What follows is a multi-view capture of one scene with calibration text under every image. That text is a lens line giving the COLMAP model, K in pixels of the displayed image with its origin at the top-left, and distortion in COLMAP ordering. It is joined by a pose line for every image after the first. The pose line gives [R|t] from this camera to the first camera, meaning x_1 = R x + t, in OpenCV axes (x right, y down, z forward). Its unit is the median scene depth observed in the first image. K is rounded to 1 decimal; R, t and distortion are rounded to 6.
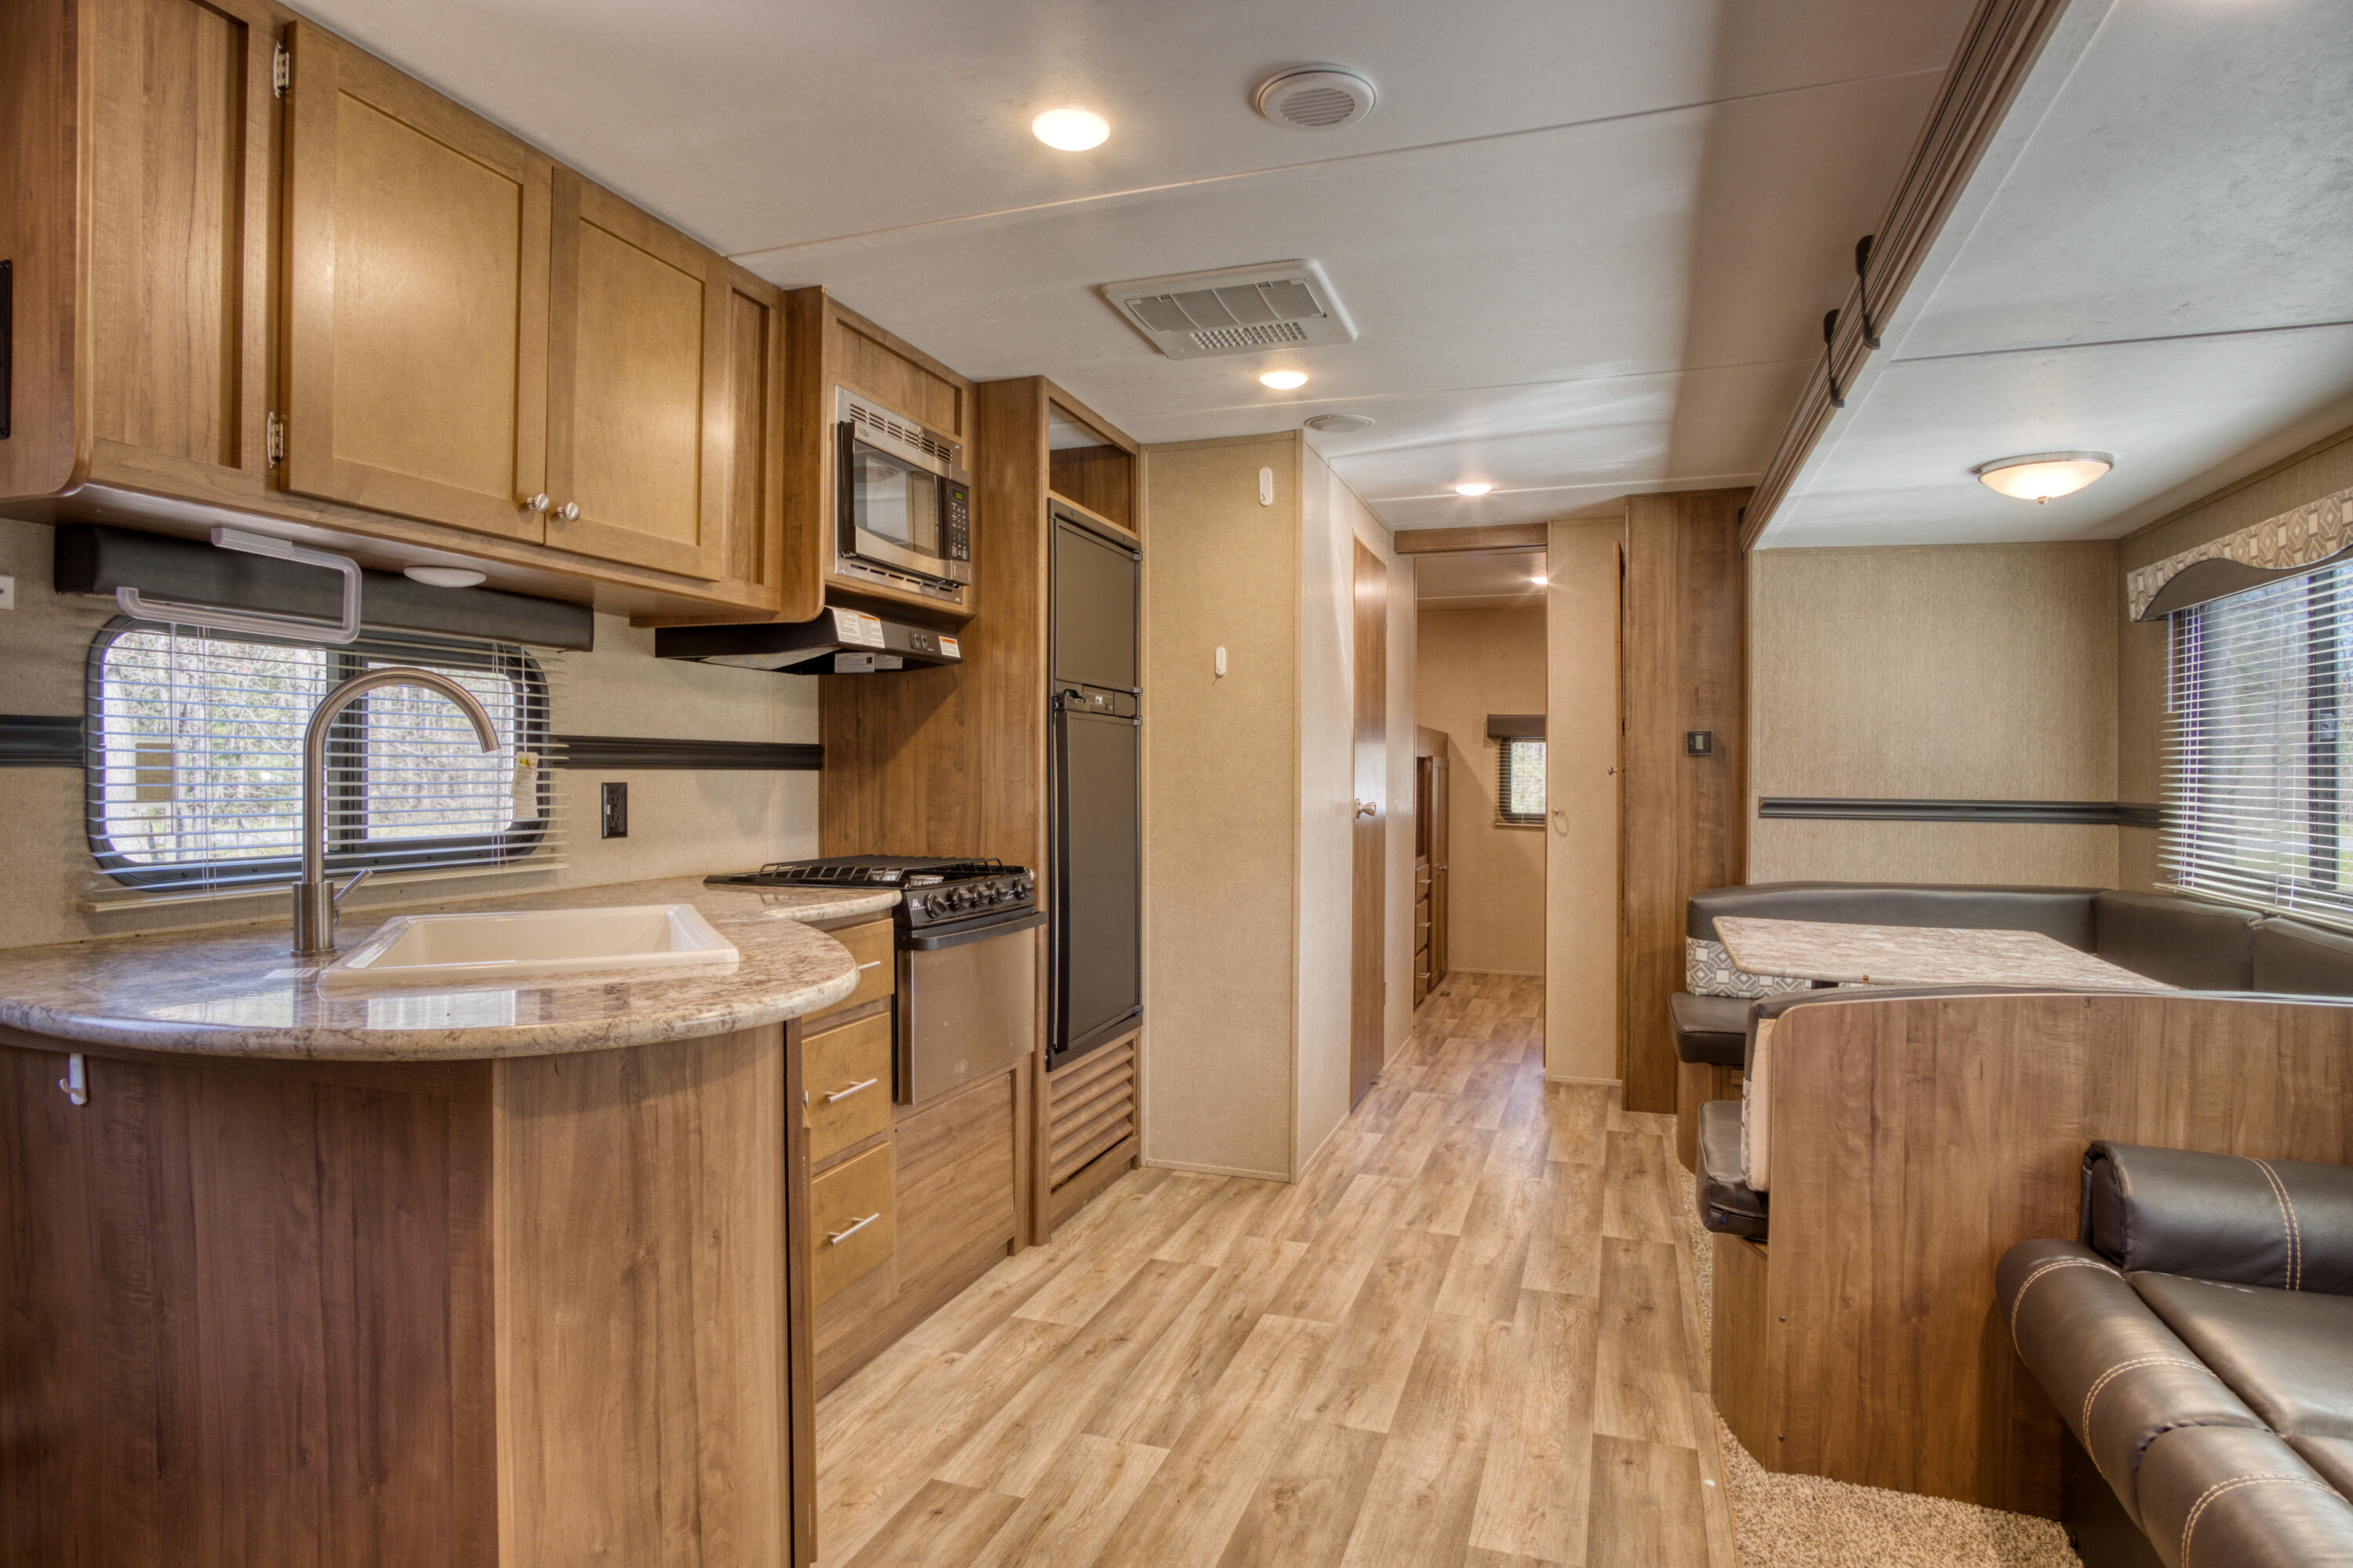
lens RADIAL K [[1269.9, 0, 1165.3], [0, 1269.9, 790.0], [0, 0, 1]] dist [-0.032718, 0.007372]
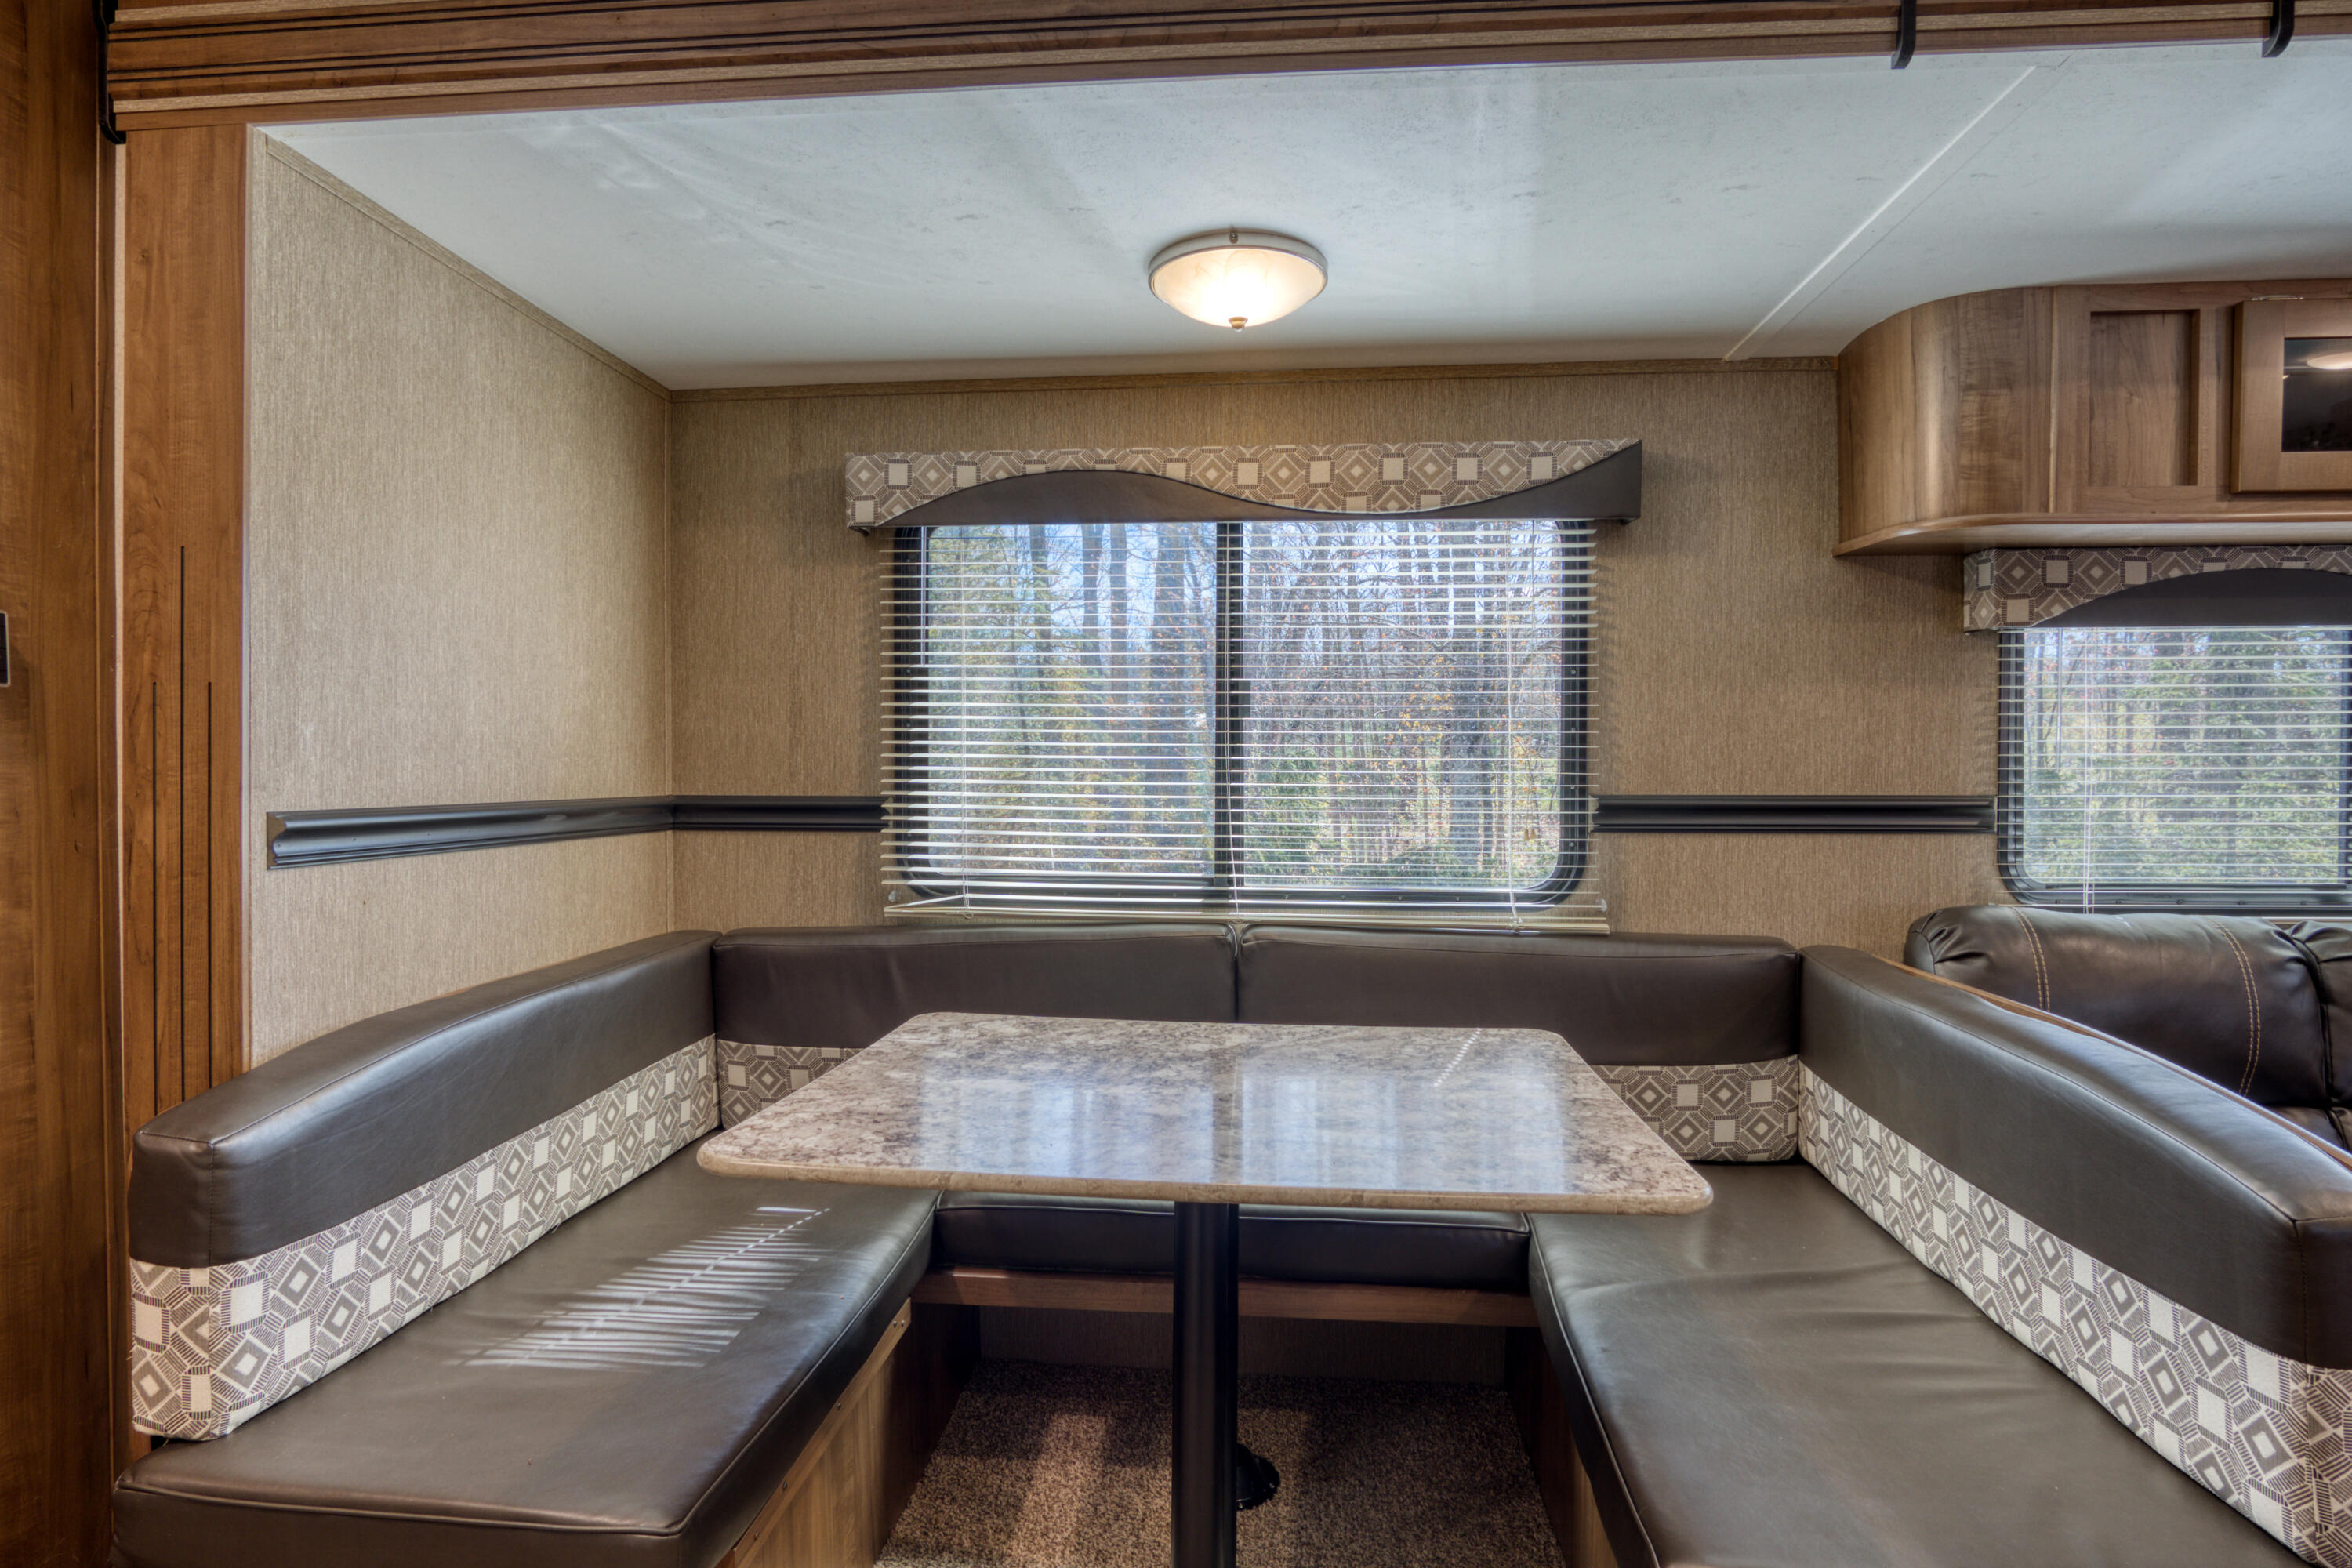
lens RADIAL K [[1269.4, 0, 1171.5], [0, 1269.4, 768.2], [0, 0, 1]] dist [-0.032718, 0.007372]
pose [[-0.243313, -0.010143, 0.969895, 0.068390], [0.008349, 0.999886, 0.012551, -0.011433], [-0.969912, 0.011152, -0.243201, 1.003013]]
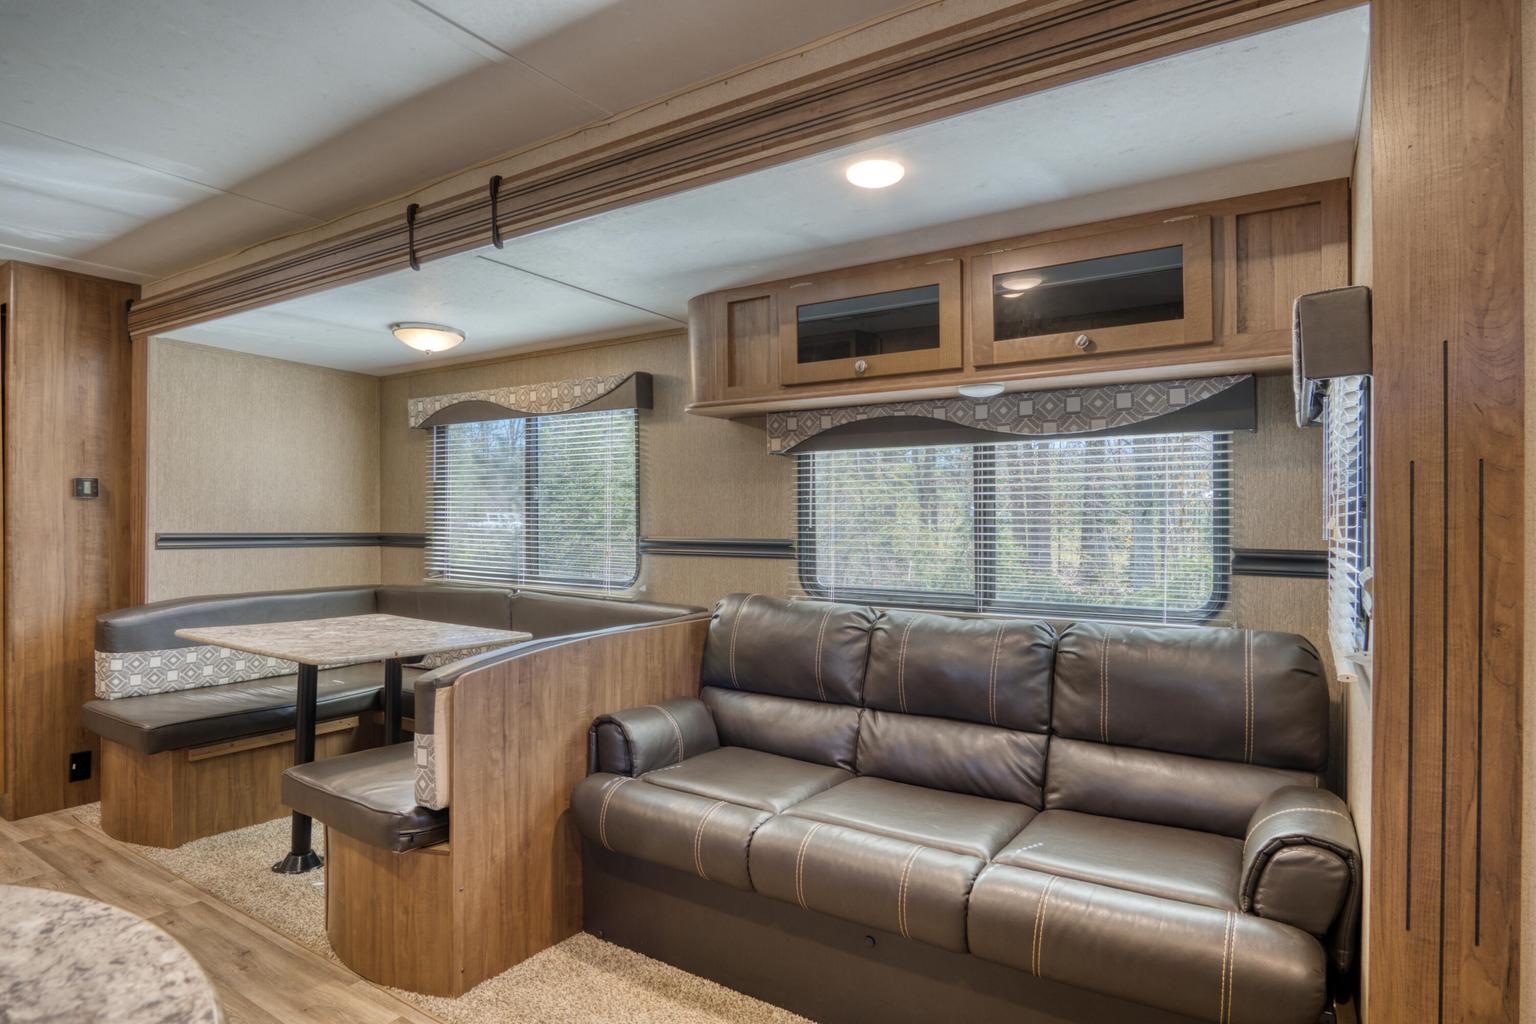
lens RADIAL K [[829.0, 0, 764.8], [0, 829.0, 518.1], [0, 0, 1]] dist [-0.032718, 0.007372]
pose [[0.231125, 0.000930, 0.972924, -0.219127], [0.005281, 0.999984, -0.002211, -0.005128], [-0.972910, 0.005649, 0.231116, 0.262785]]
